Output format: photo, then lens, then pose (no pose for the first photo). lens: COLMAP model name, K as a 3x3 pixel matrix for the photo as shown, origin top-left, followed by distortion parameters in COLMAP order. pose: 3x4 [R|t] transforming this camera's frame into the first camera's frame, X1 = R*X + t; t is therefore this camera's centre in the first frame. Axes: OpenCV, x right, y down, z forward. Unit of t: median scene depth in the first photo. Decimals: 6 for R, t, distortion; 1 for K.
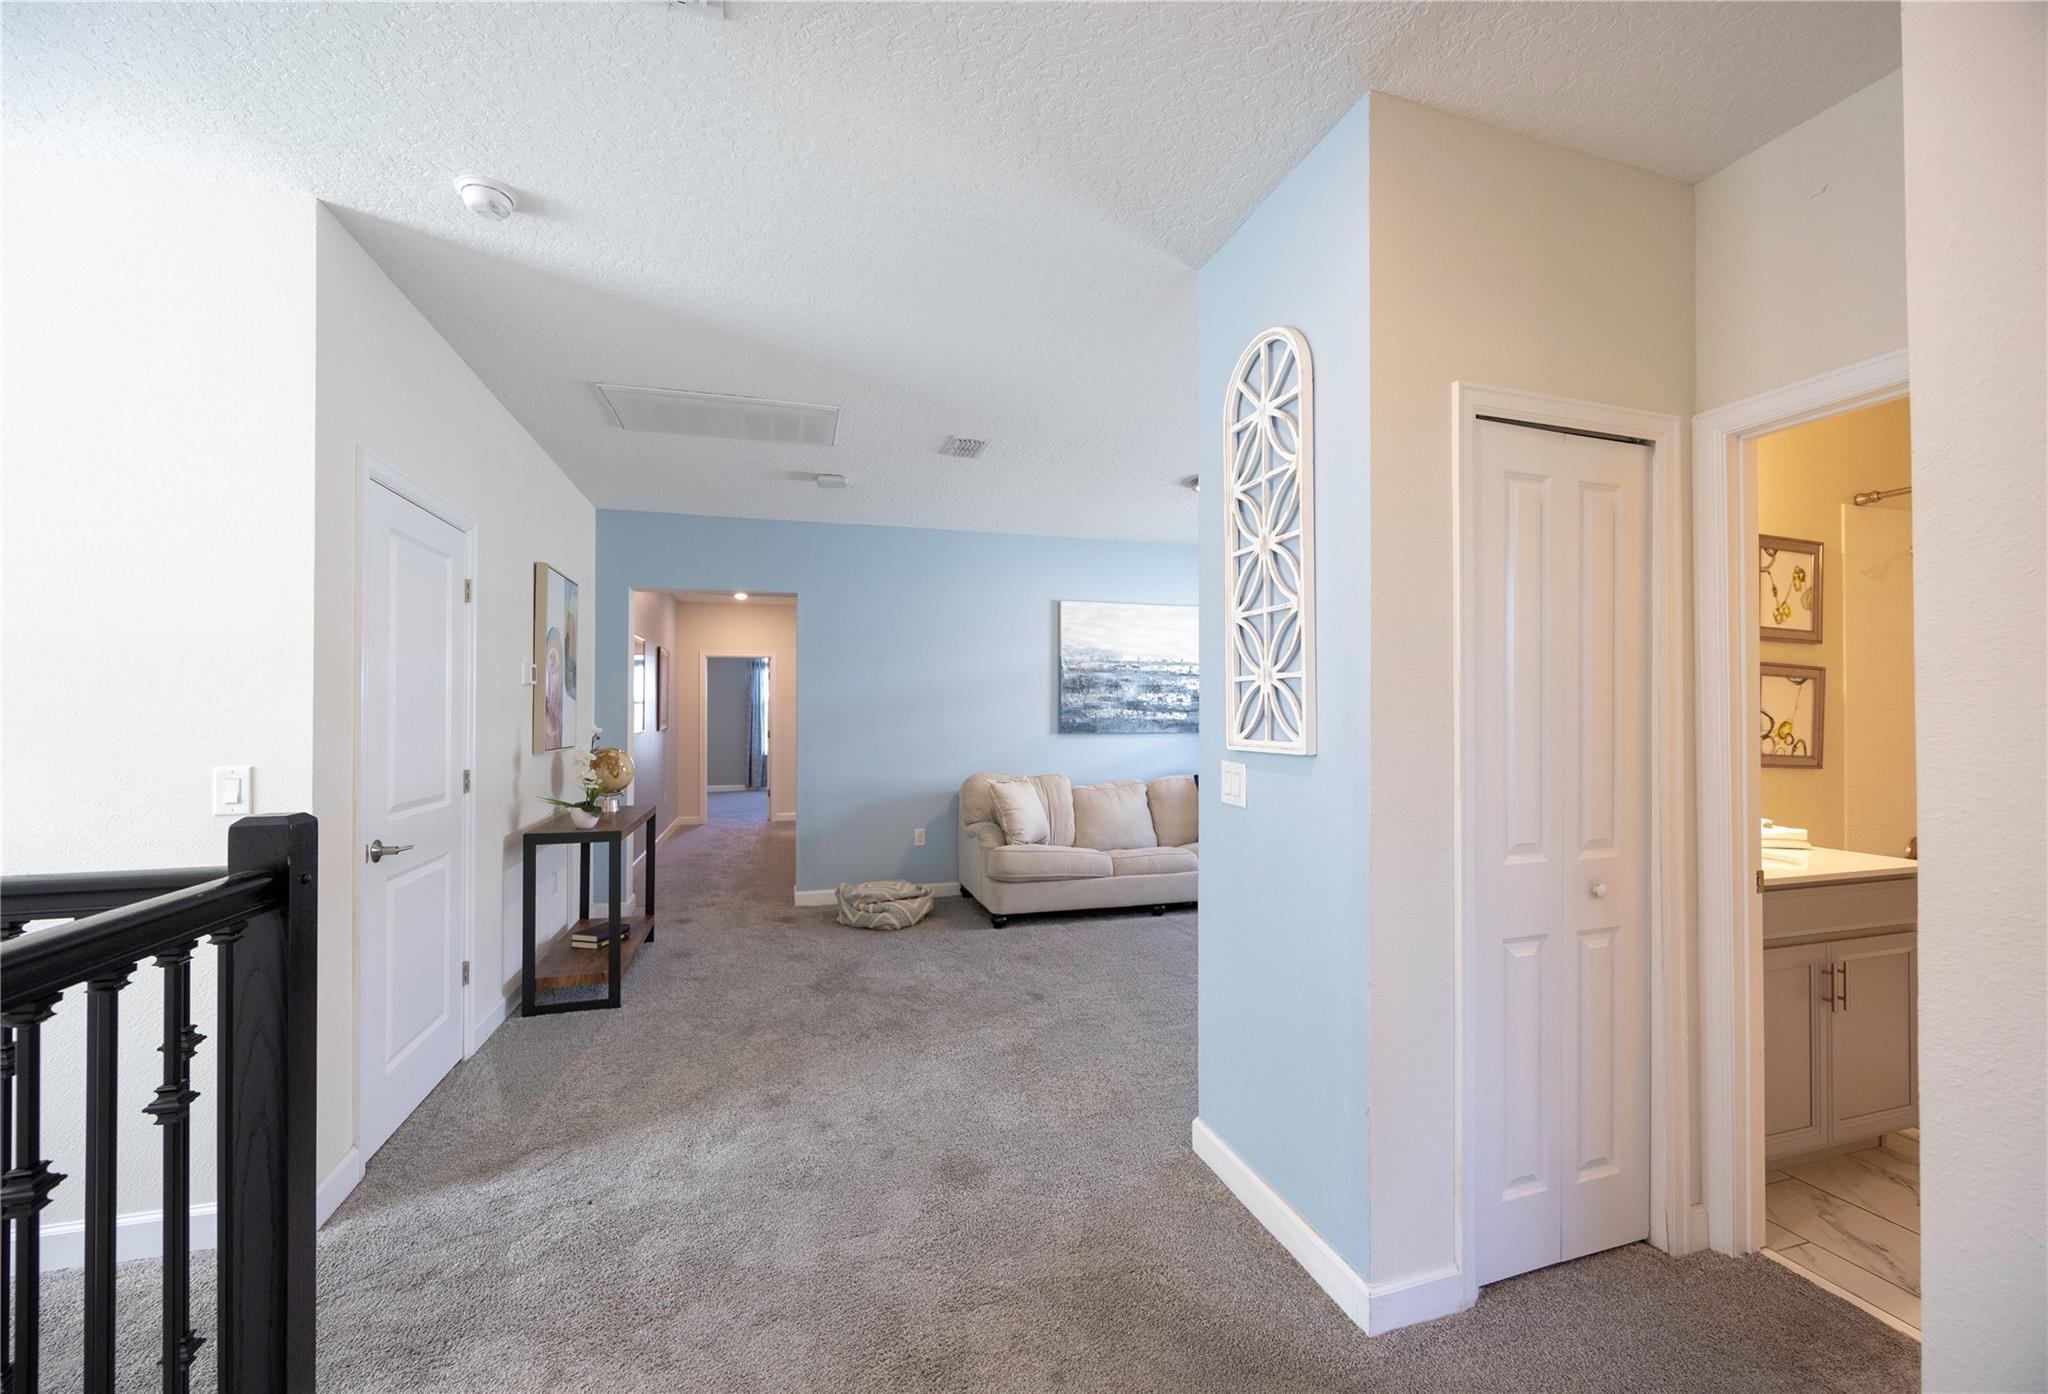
lens RADIAL K [[778.1, 0, 1015.2], [0, 778.1, 707.6], [0, 0, 1]] dist [0.000769, 0.000049]
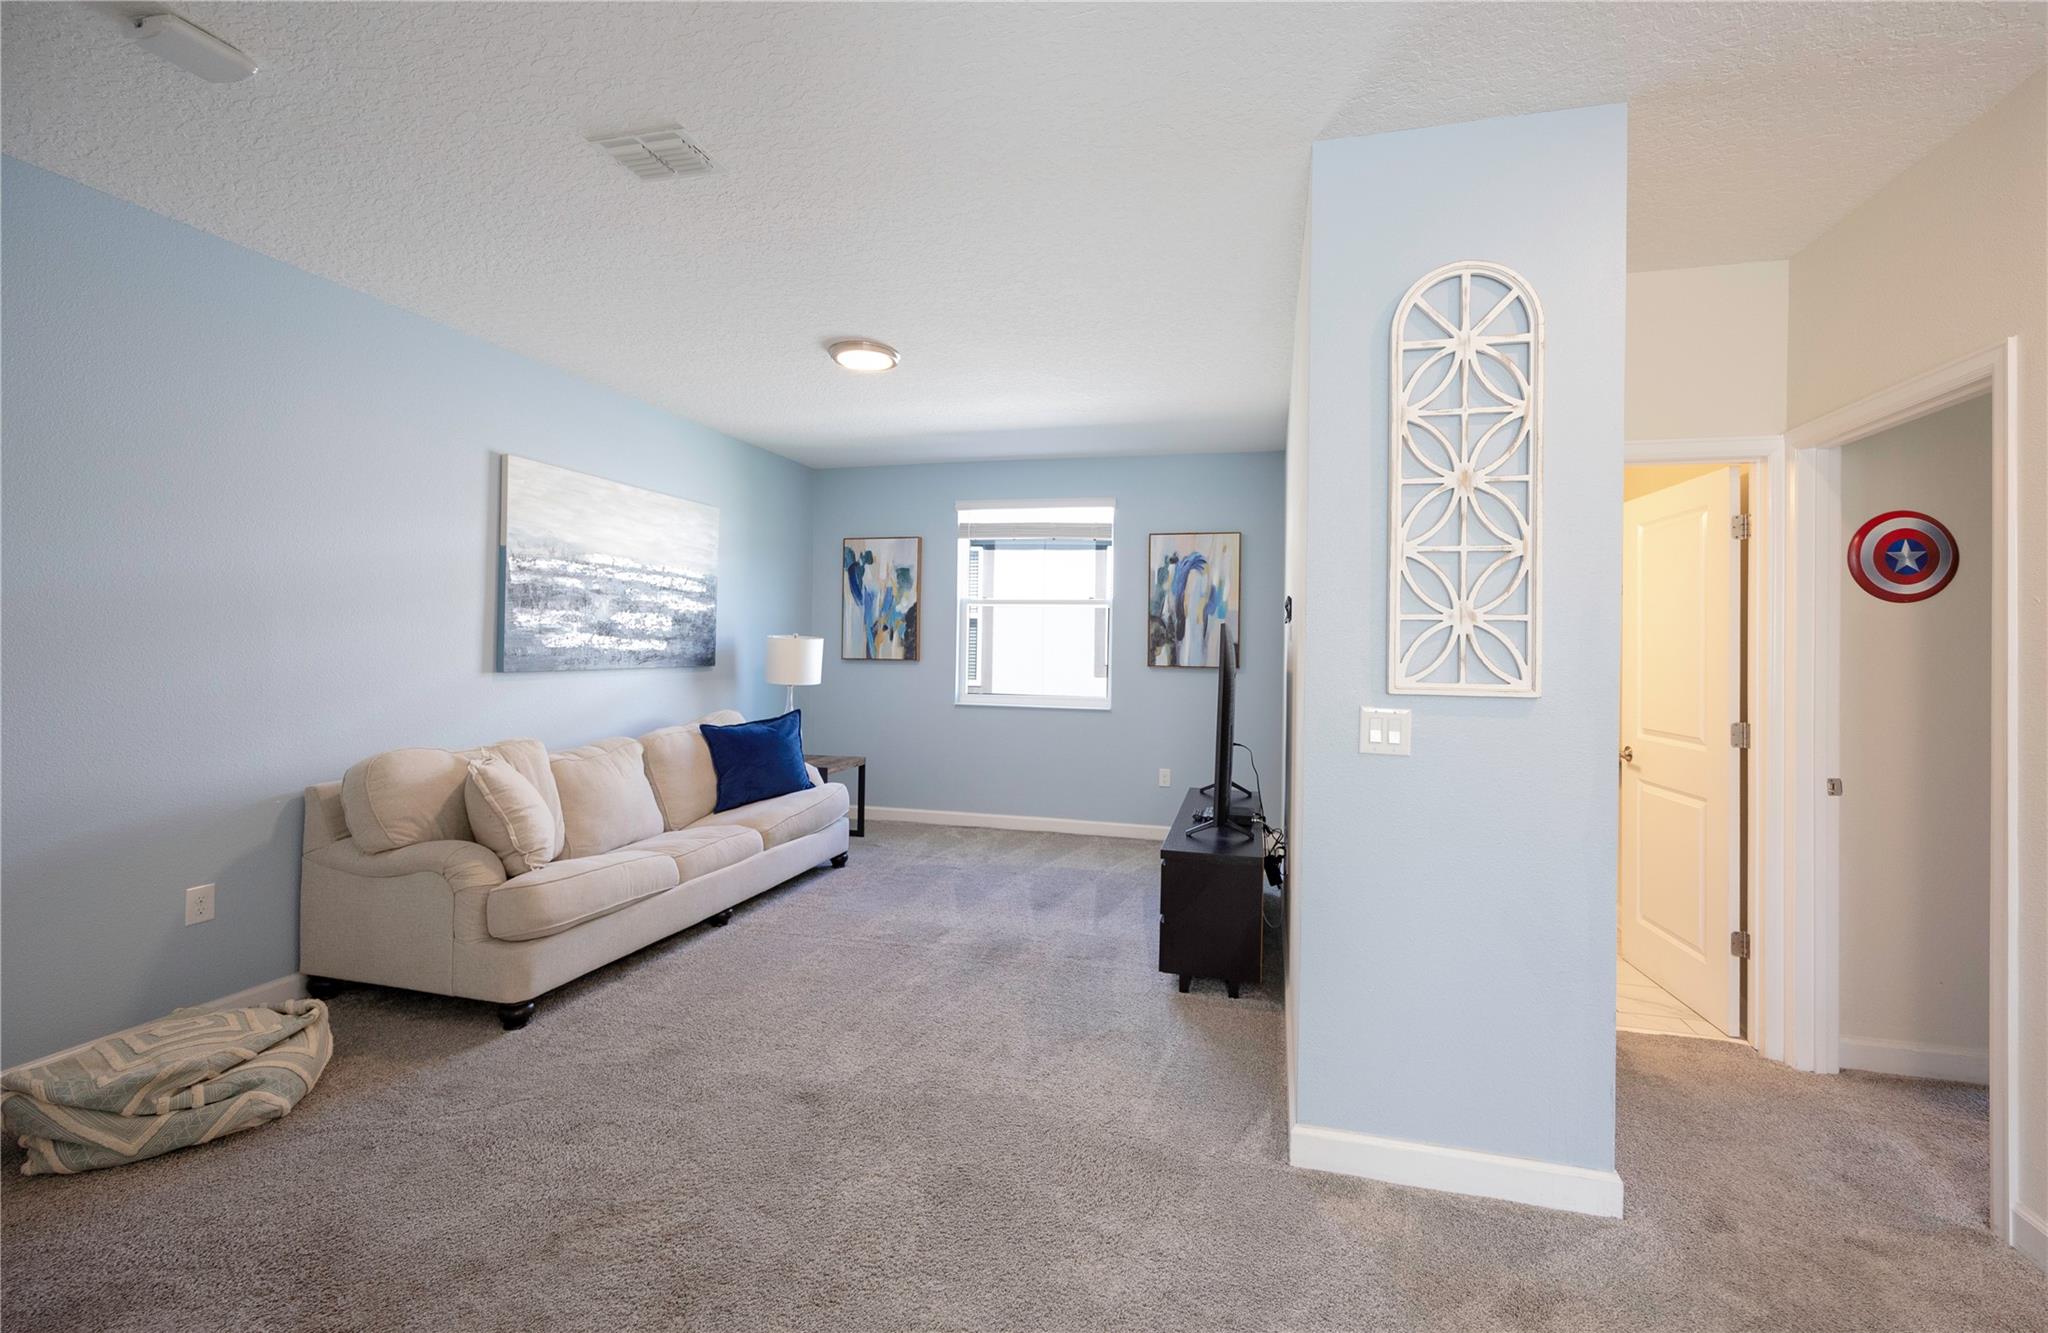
lens RADIAL K [[825.8, 0, 1010.7], [0, 825.8, 638.1], [0, 0, 1]] dist [-0.003412, -0.000574]
pose [[0.511366, 0.014396, 0.859242, -0.400998], [-0.020567, 0.999778, -0.004511, 0.001008], [-0.859117, -0.015365, 0.511549, 0.456092]]
